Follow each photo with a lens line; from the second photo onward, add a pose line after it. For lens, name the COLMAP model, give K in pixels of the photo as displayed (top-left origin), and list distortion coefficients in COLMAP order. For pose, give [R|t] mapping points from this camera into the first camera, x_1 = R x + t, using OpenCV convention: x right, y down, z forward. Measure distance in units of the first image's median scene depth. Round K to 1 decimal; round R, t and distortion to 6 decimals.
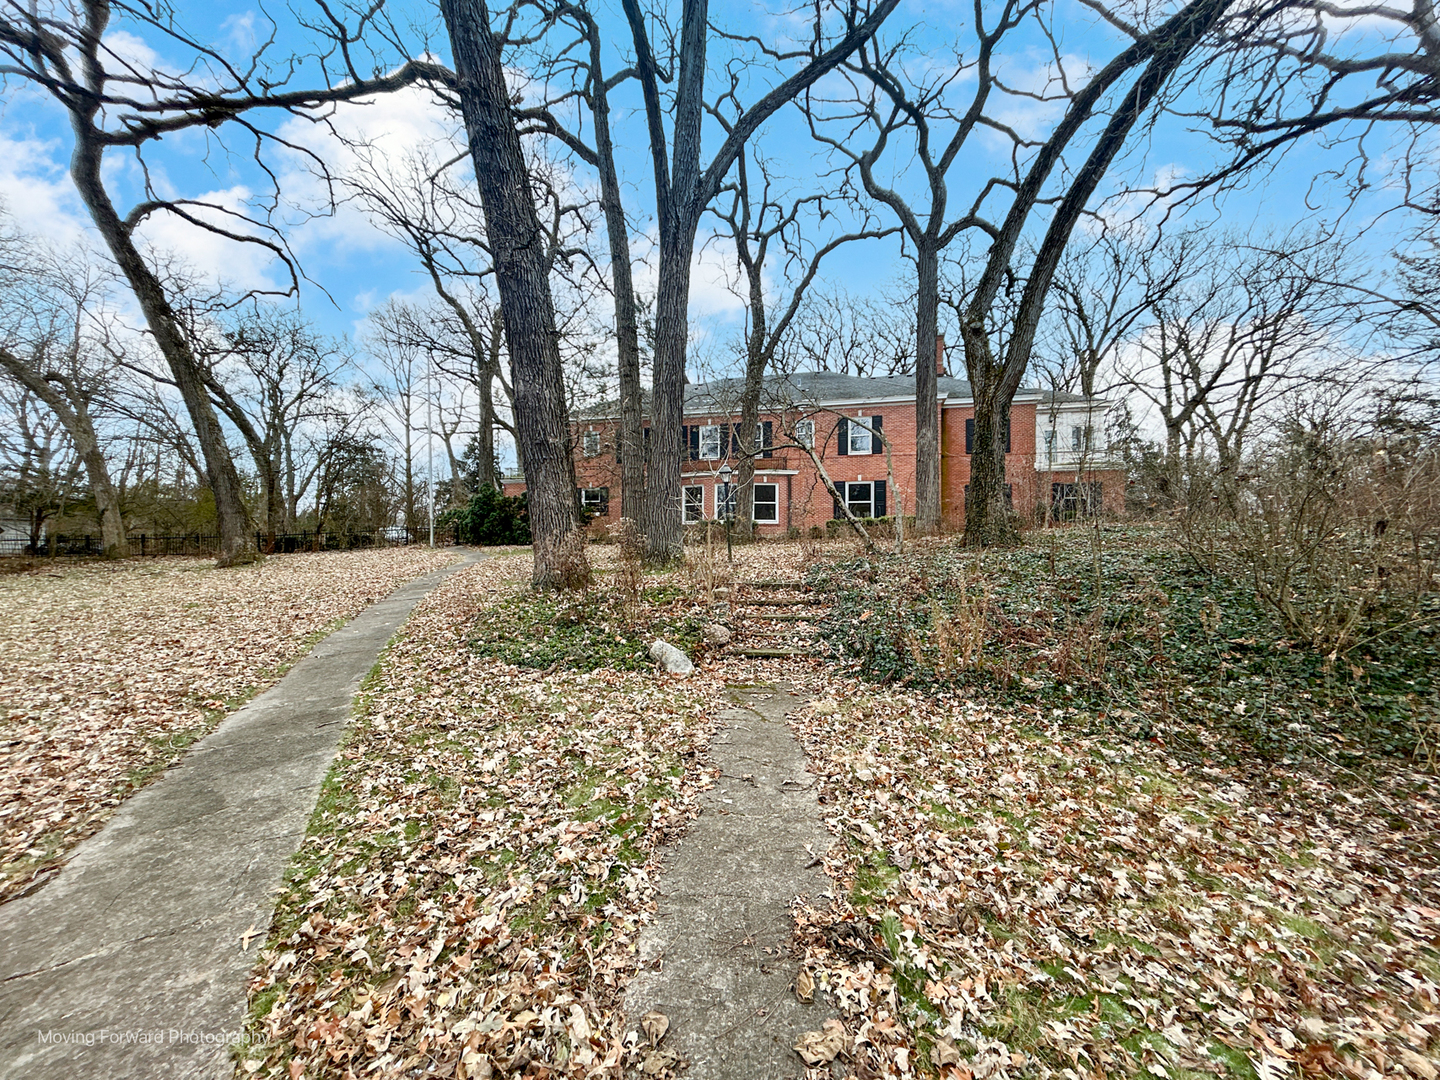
lens RADIAL K [[601.9, 0, 720.0], [0, 601.9, 540.0], [0, 0, 1]] dist [-0.001849, 0.005535]
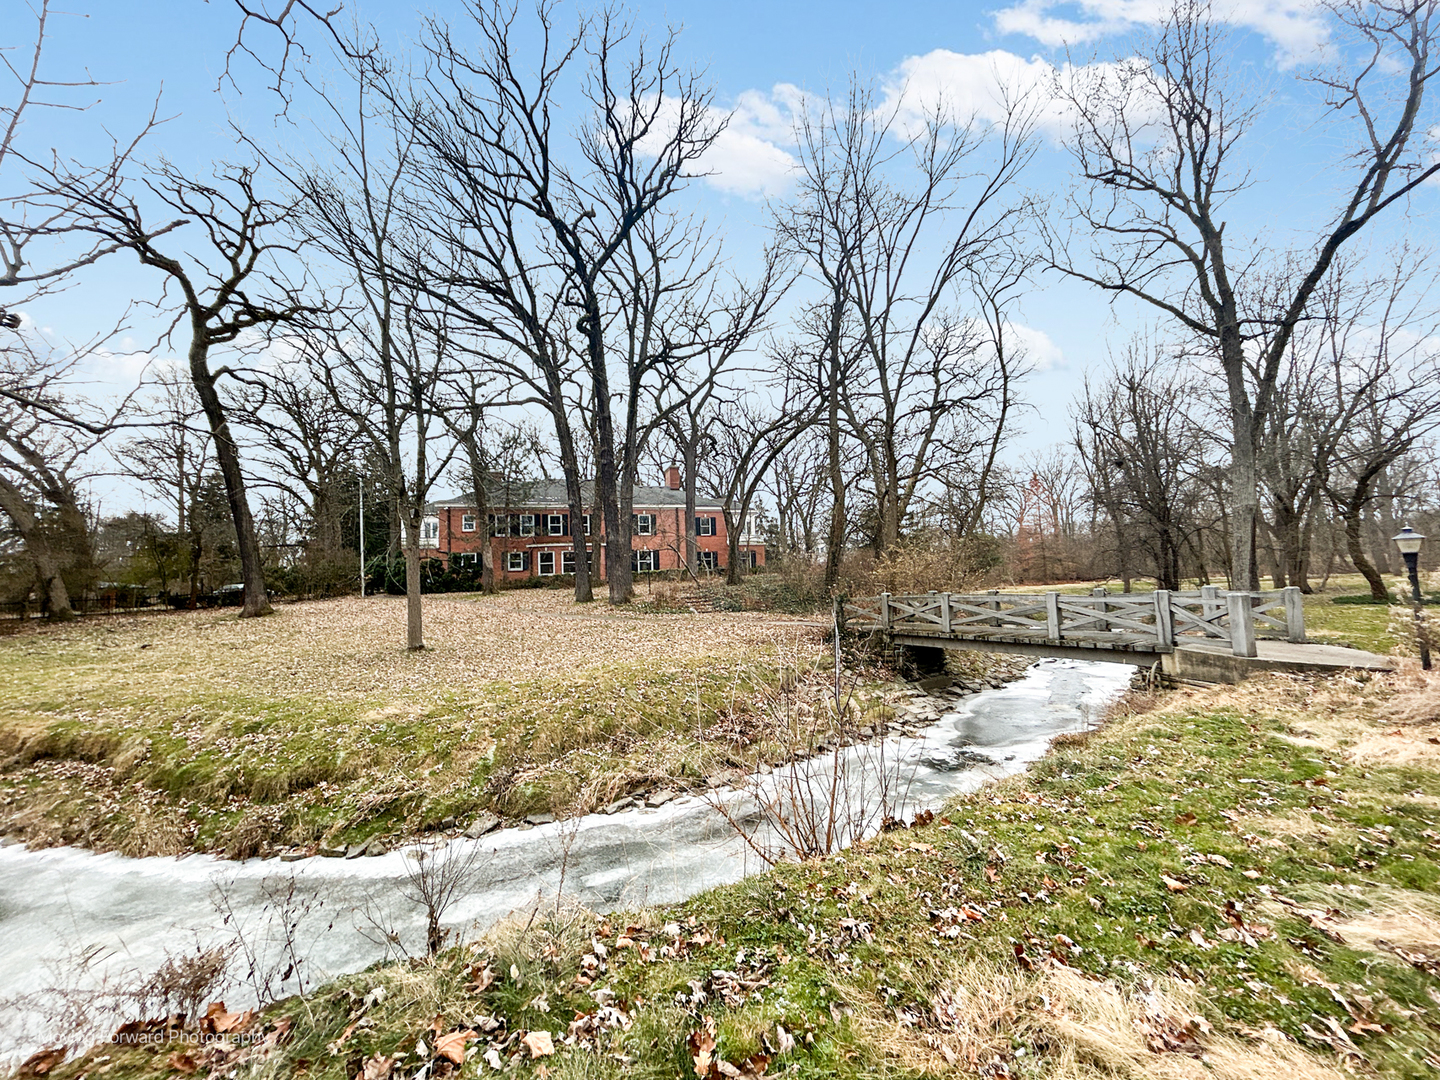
lens RADIAL K [[580.1, 0, 720.0], [0, 580.1, 540.0], [0, 0, 1]] dist [0.000155, 0.000007]
pose [[0.862692, 0.003508, 0.505718, -0.285464], [0.031528, 0.997658, -0.060703, -0.008507], [-0.504747, 0.068312, 0.860560, -0.392598]]
